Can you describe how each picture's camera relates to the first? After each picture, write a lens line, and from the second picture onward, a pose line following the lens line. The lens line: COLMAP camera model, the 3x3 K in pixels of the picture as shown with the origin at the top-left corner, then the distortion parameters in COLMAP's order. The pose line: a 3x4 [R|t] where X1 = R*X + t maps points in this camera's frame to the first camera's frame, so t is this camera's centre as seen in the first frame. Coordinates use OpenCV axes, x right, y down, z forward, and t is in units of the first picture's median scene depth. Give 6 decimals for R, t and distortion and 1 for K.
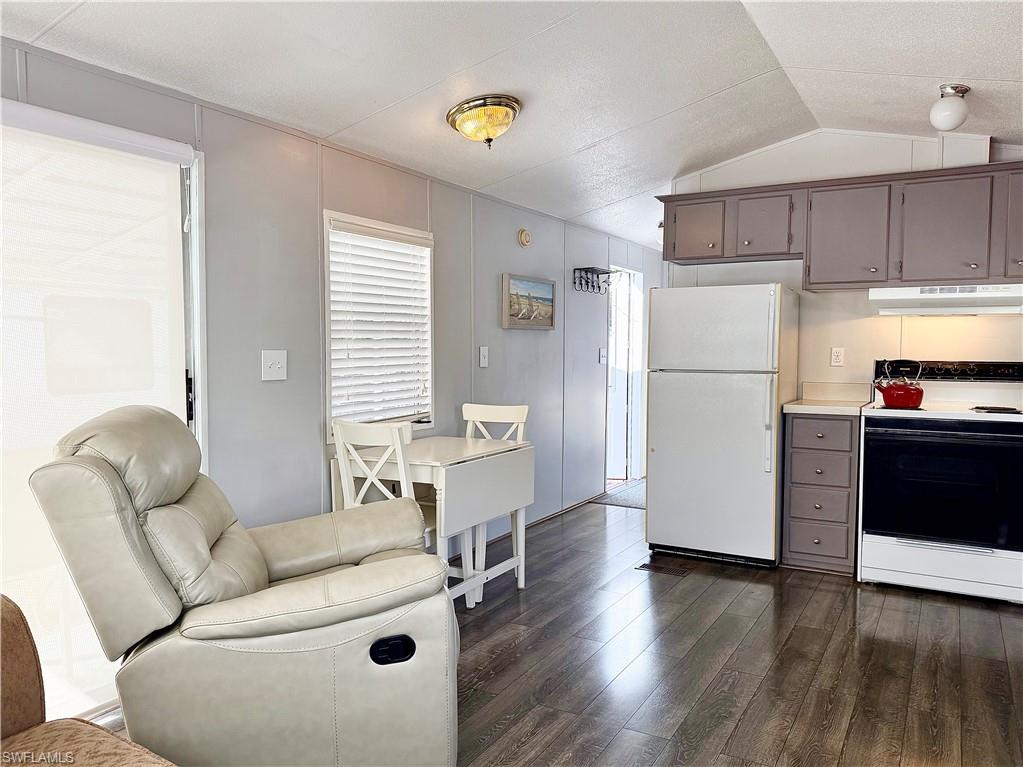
lens RADIAL K [[722.8, 0, 512.0], [0, 722.8, 385.7], [0, 0, 1]] dist [0.019802, -0.018289]
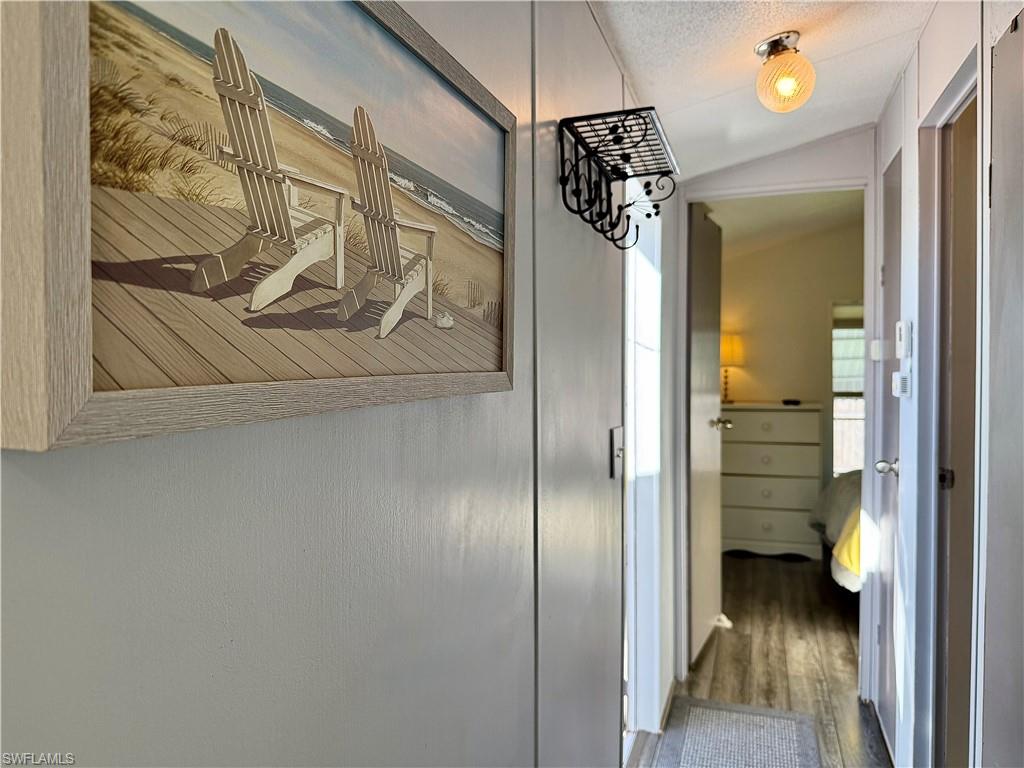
lens RADIAL K [[723.5, 0, 511.6], [0, 723.5, 379.5], [0, 0, 1]] dist [0.019802, -0.018289]
pose [[0.977567, -0.008464, 0.210453, 0.022193], [0.014377, 0.999543, -0.026582, -0.079826], [-0.210132, 0.029012, 0.977243, 0.878074]]
